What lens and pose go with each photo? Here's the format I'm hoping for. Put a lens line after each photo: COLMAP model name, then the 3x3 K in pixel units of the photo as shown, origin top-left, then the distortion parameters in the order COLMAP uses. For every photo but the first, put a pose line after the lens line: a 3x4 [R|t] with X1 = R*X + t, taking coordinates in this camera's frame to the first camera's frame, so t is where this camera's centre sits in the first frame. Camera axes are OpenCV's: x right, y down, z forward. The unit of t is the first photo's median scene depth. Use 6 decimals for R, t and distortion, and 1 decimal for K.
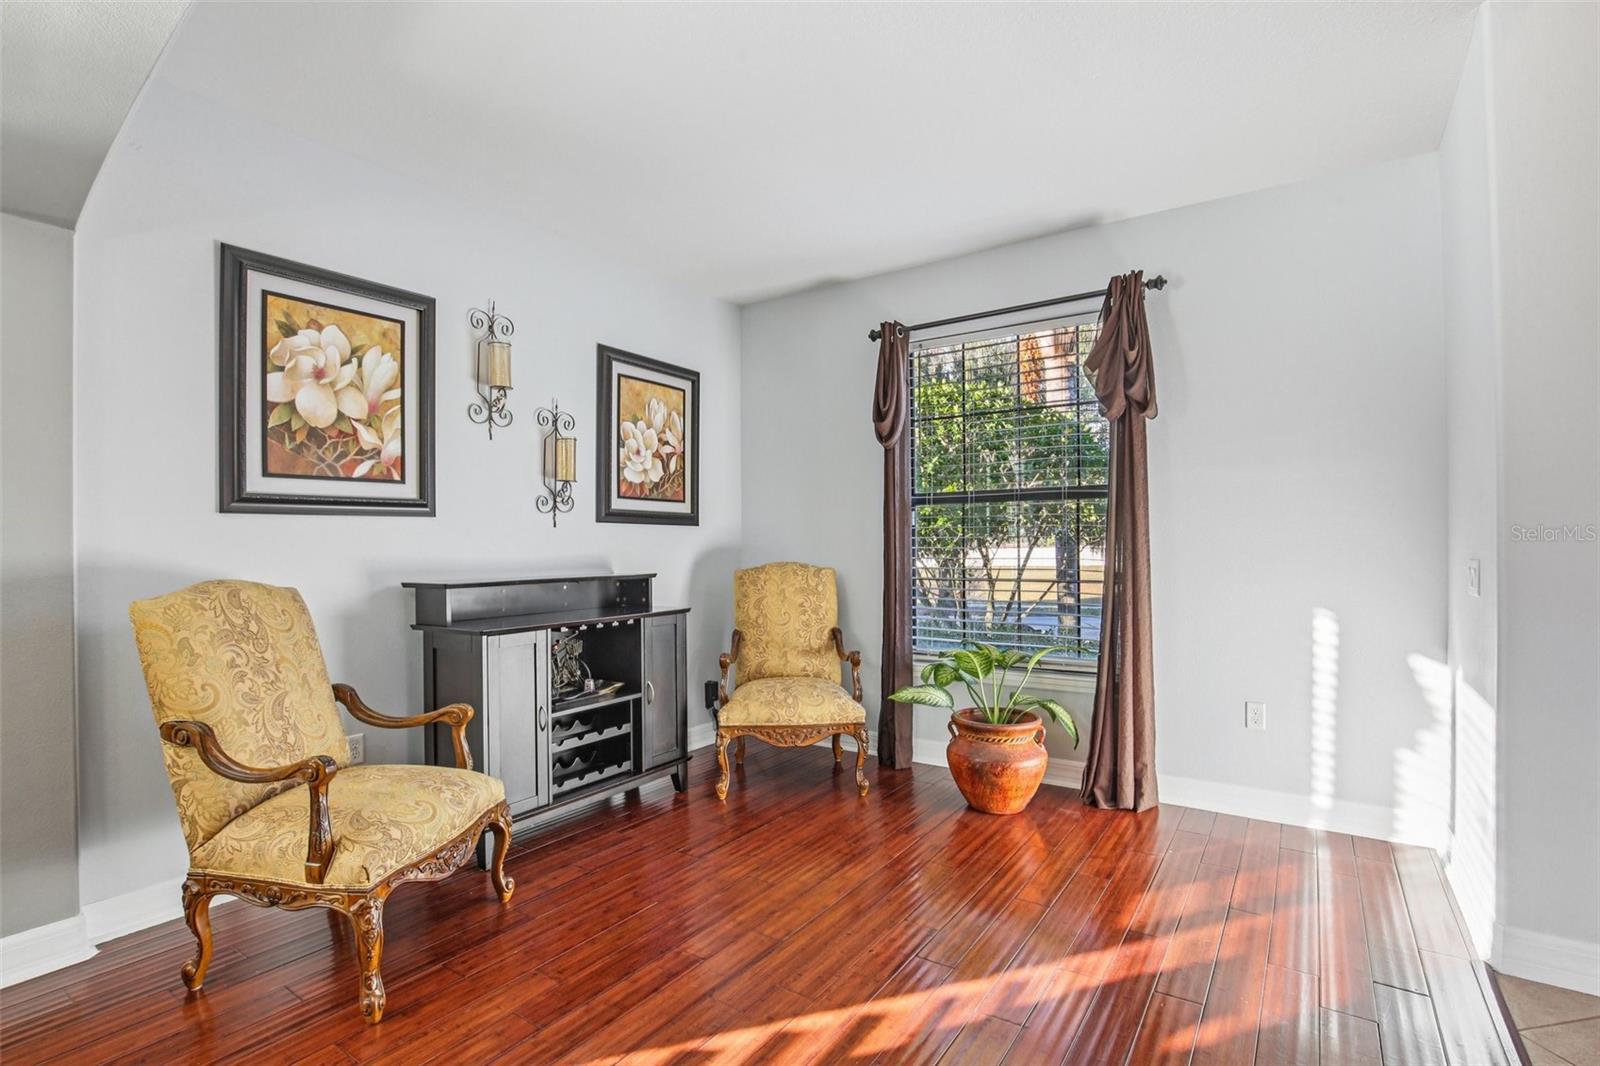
lens RADIAL K [[767.9, 0, 800.4], [0, 767.9, 529.6], [0, 0, 1]] dist [-0.029665, 0.003403]
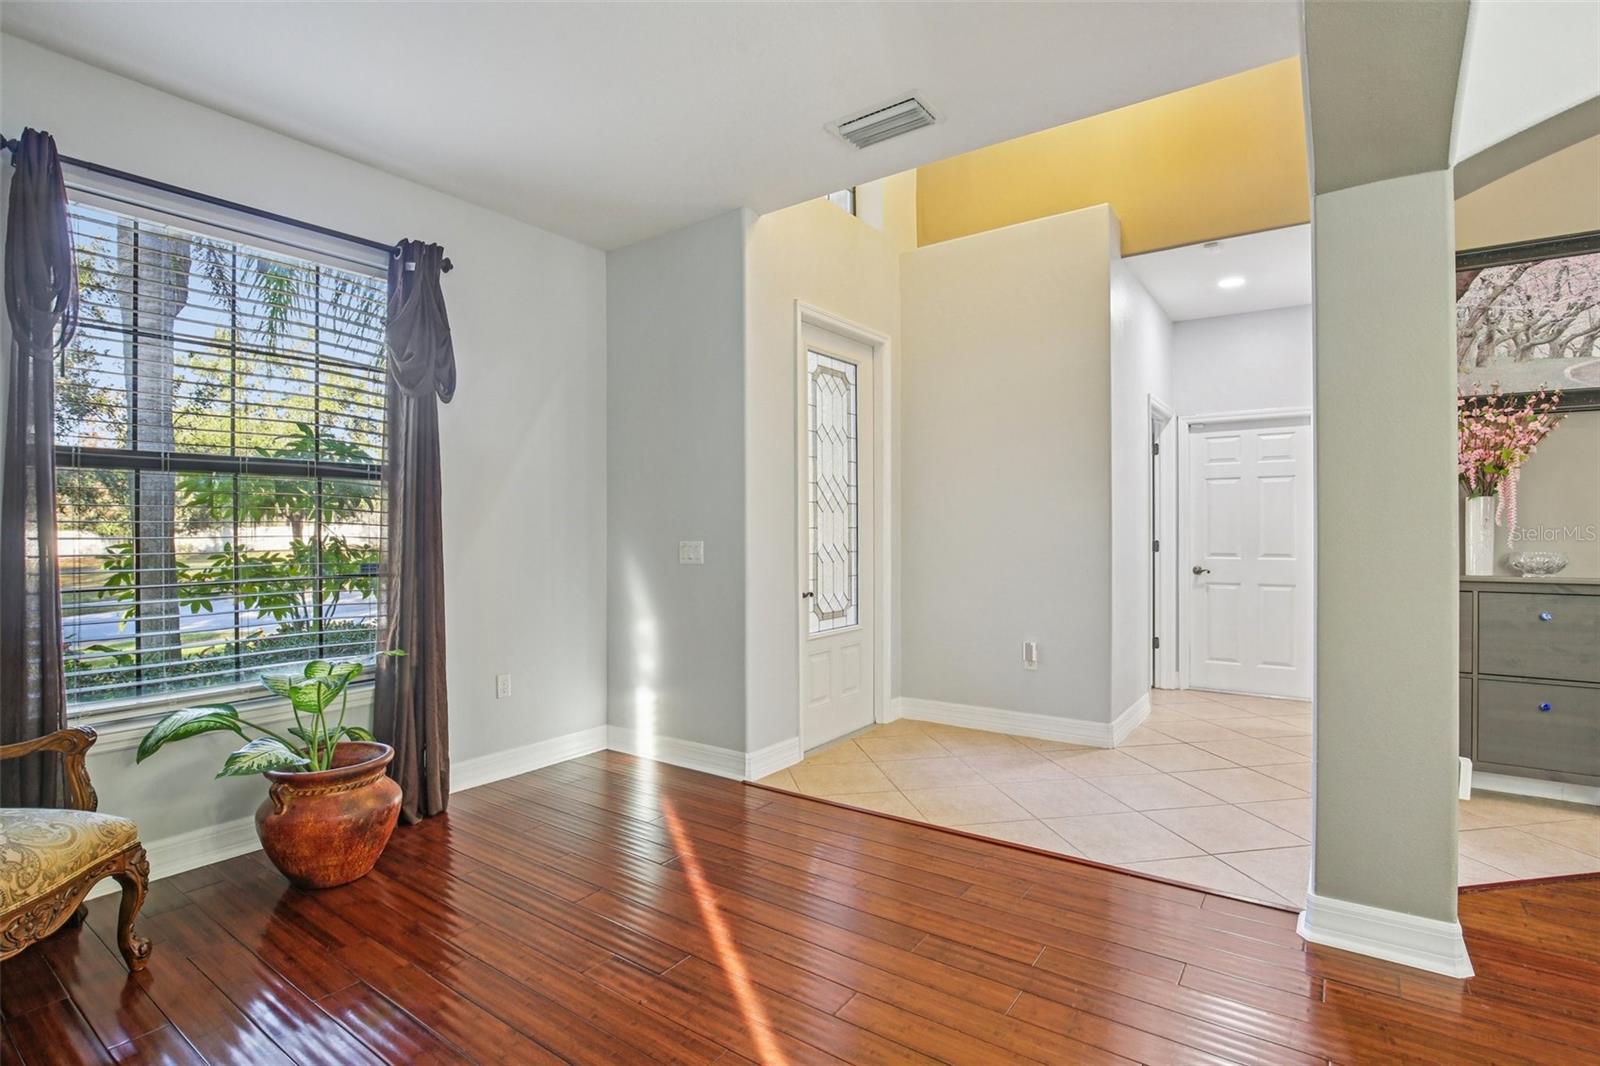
lens RADIAL K [[767.9, 0, 790.8], [0, 767.9, 524.9], [0, 0, 1]] dist [-0.029665, 0.003403]
pose [[0.034150, 0.010451, 0.999362, -0.561743], [-0.010507, 0.999894, -0.010097, 0.016461], [-0.999361, -0.010156, 0.034256, 0.594362]]
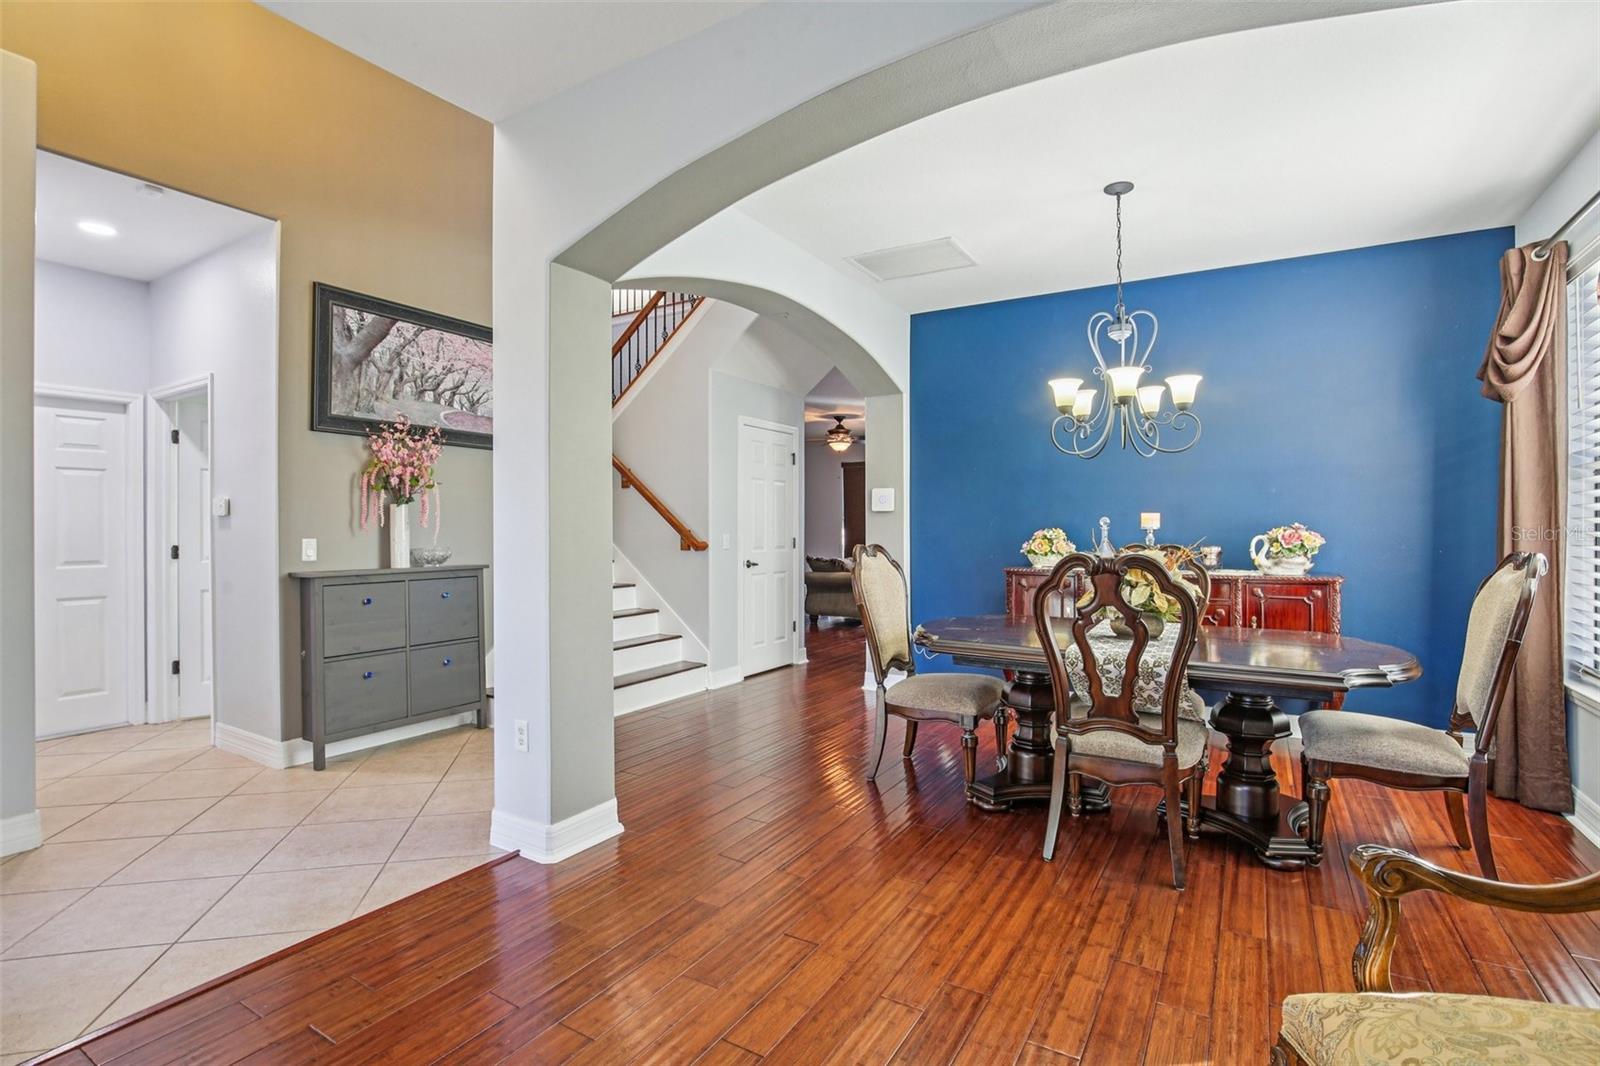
lens RADIAL K [[767.9, 0, 784.7], [0, 767.9, 525.5], [0, 0, 1]] dist [-0.029665, 0.003403]
pose [[-0.999275, 0.007318, -0.037364, -0.065701], [0.007913, 0.999844, -0.015791, 0.019397], [0.037243, -0.016075, -0.999177, 1.037936]]
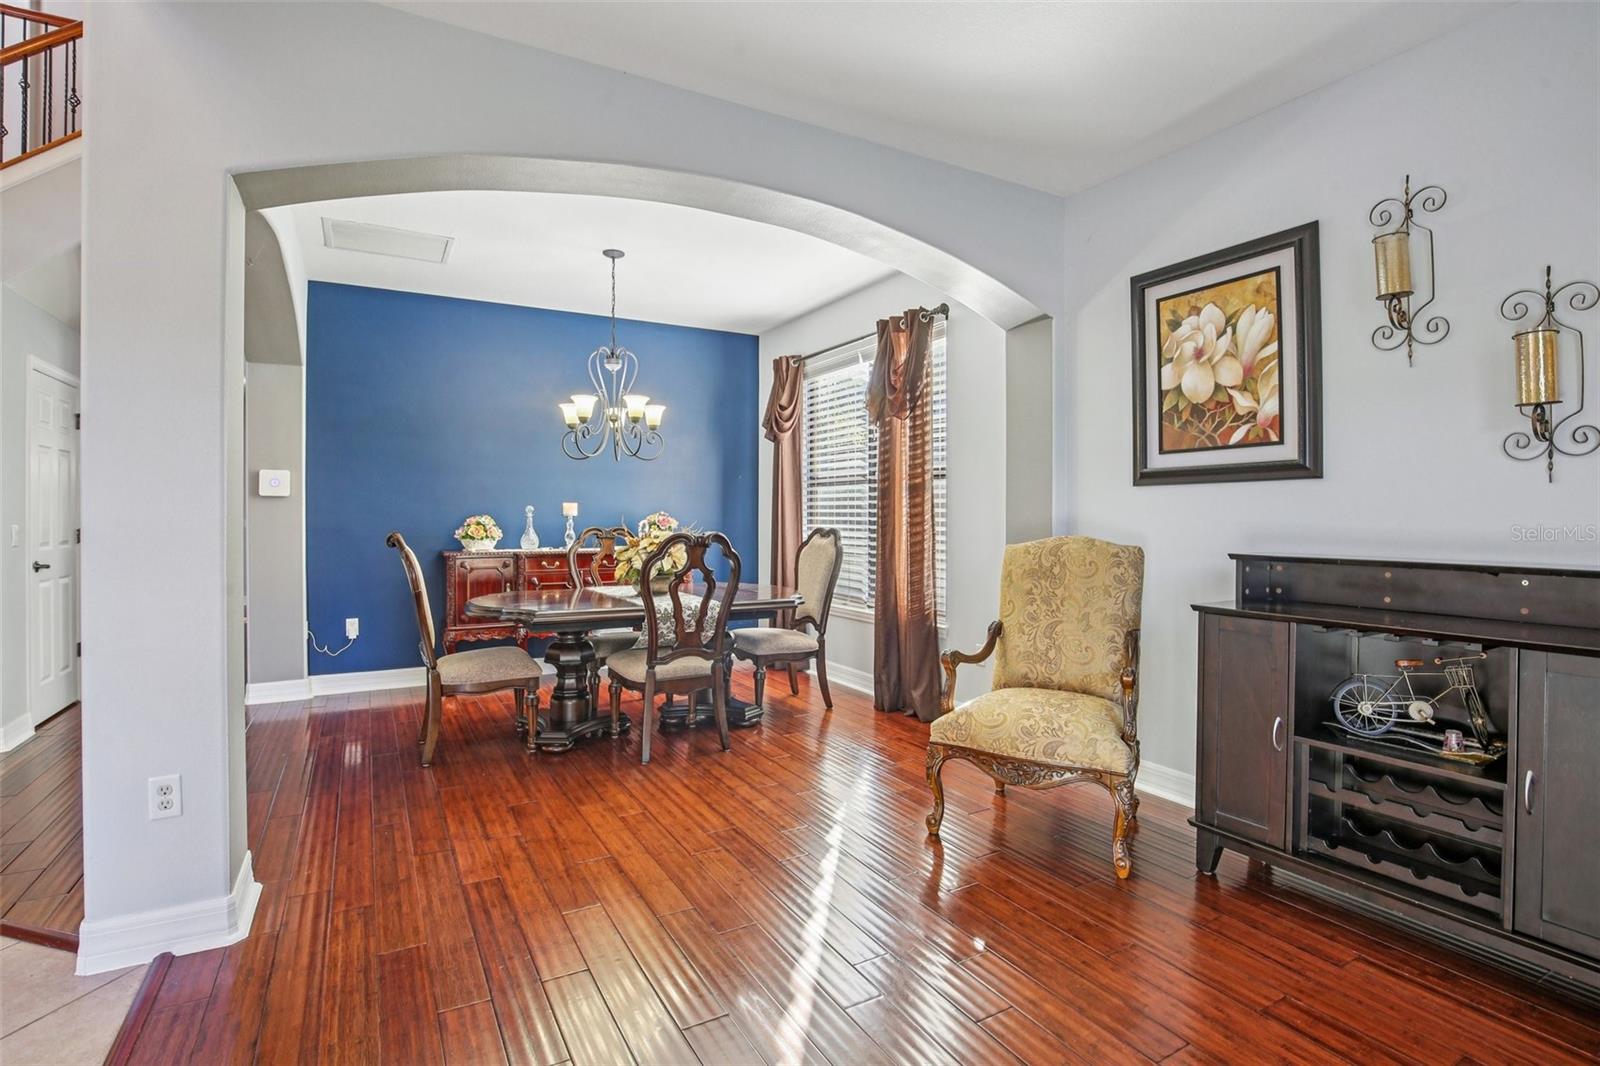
lens RADIAL K [[767.9, 0, 798.4], [0, 767.9, 517.6], [0, 0, 1]] dist [-0.029665, 0.003403]
pose [[-0.442622, 0.010123, -0.896651, 0.561900], [0.016149, 0.999864, 0.003316, 0.015431], [0.896563, -0.013012, -0.442725, 0.901385]]
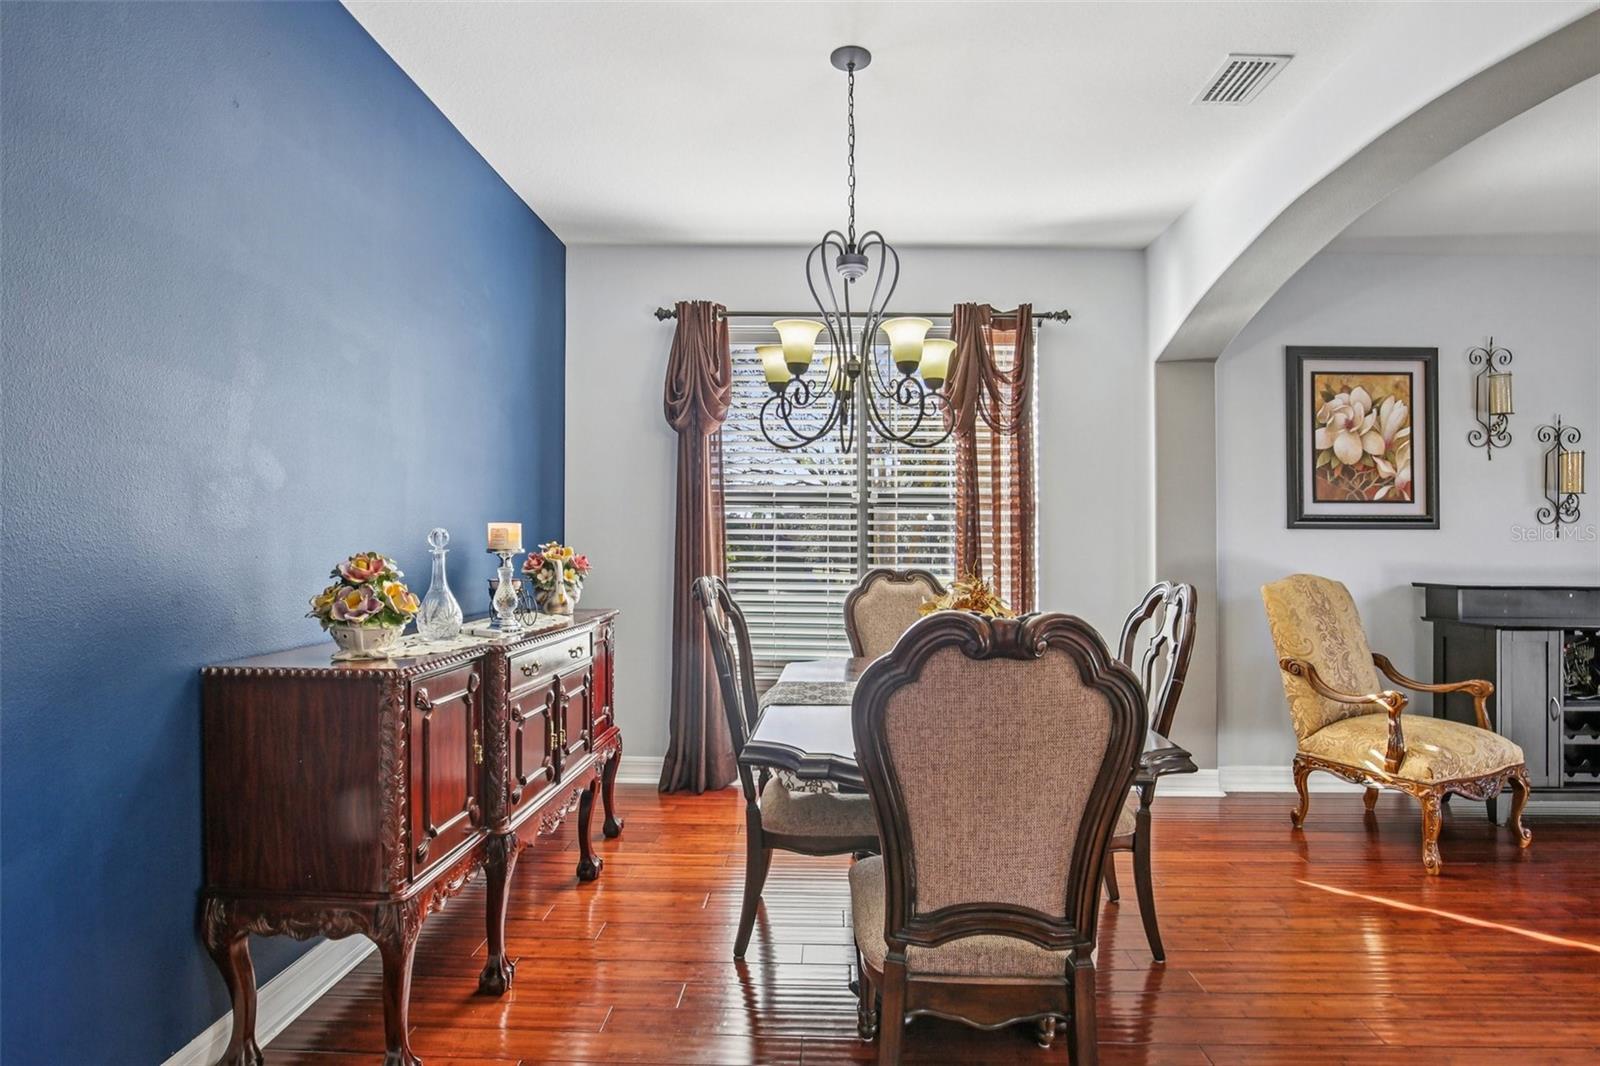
lens RADIAL K [[856.0, 0, 809.5], [0, 856.0, 526.2], [0, 0, 1]] dist [-0.031496, 0.005624]
pose [[0.550102, -0.001703, -0.835096, 0.088334], [-0.000431, 0.999997, -0.002323, -0.019266], [0.835098, 0.001638, 0.550099, -0.592042]]
